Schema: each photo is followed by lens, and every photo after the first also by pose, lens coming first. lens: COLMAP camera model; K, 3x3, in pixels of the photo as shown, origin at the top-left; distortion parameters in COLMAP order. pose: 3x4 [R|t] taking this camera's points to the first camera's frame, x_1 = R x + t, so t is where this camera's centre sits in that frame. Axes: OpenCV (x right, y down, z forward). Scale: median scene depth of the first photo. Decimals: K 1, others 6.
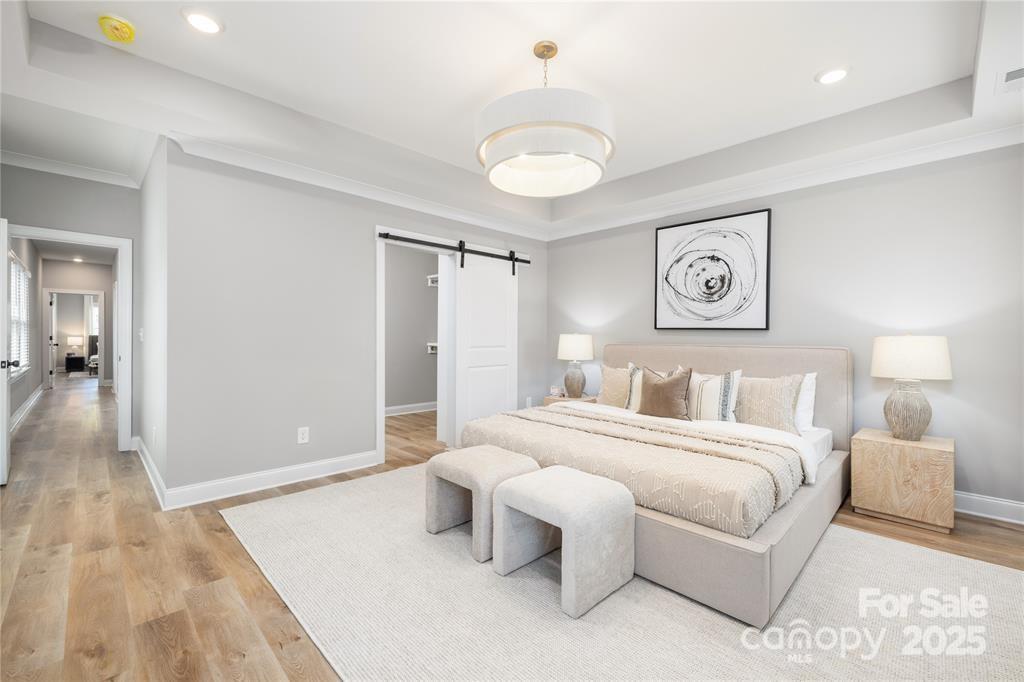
lens RADIAL K [[431.2, 0, 507.8], [0, 431.2, 336.9], [0, 0, 1]] dist [-0.000953, -0.000531]
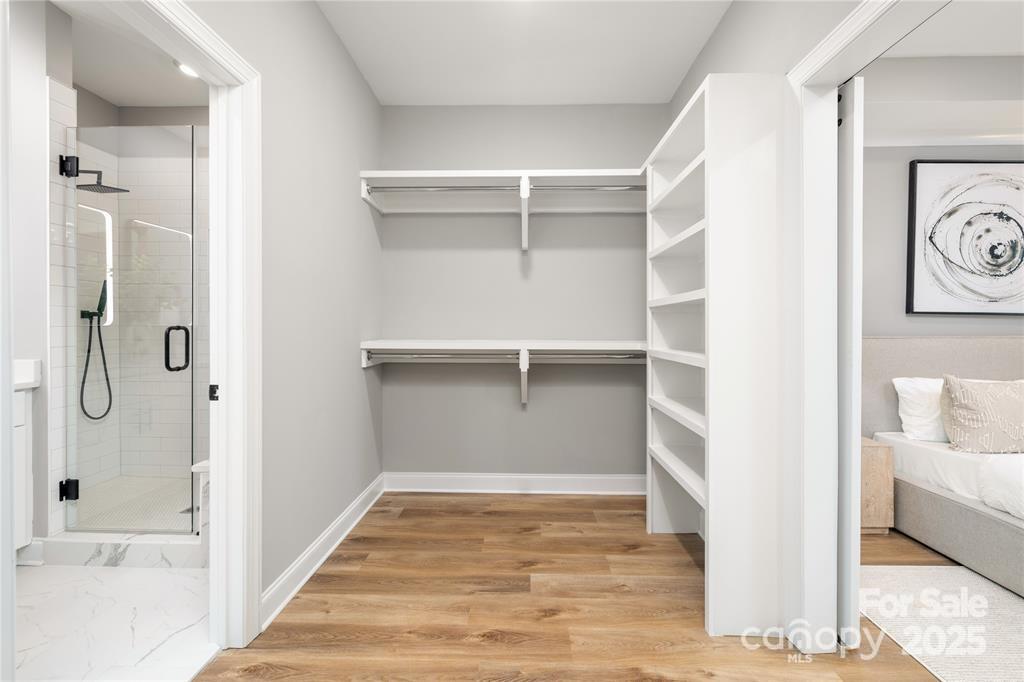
lens RADIAL K [[431.2, 0, 514.6], [0, 431.2, 328.9], [0, 0, 1]] dist [-0.000953, -0.000531]
pose [[0.716244, -0.006843, 0.697817, -0.605805], [0.001893, 0.999967, 0.007863, -0.000640], [-0.697848, -0.004311, 0.716233, 1.040970]]
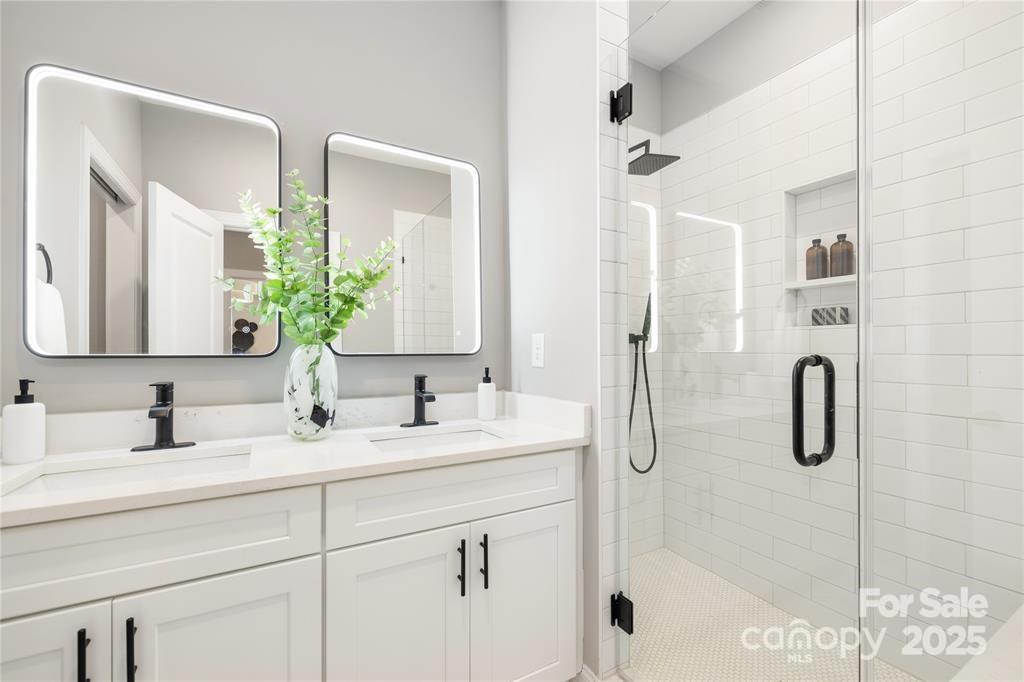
lens RADIAL K [[431.2, 0, 509.5], [0, 431.2, 347.6], [0, 0, 1]] dist [-0.000953, -0.000531]
pose [[0.966771, -0.008503, -0.255504, -0.630575], [0.006298, 0.999936, -0.009445, -0.004373], [0.255568, 0.007522, 0.966762, 1.519012]]
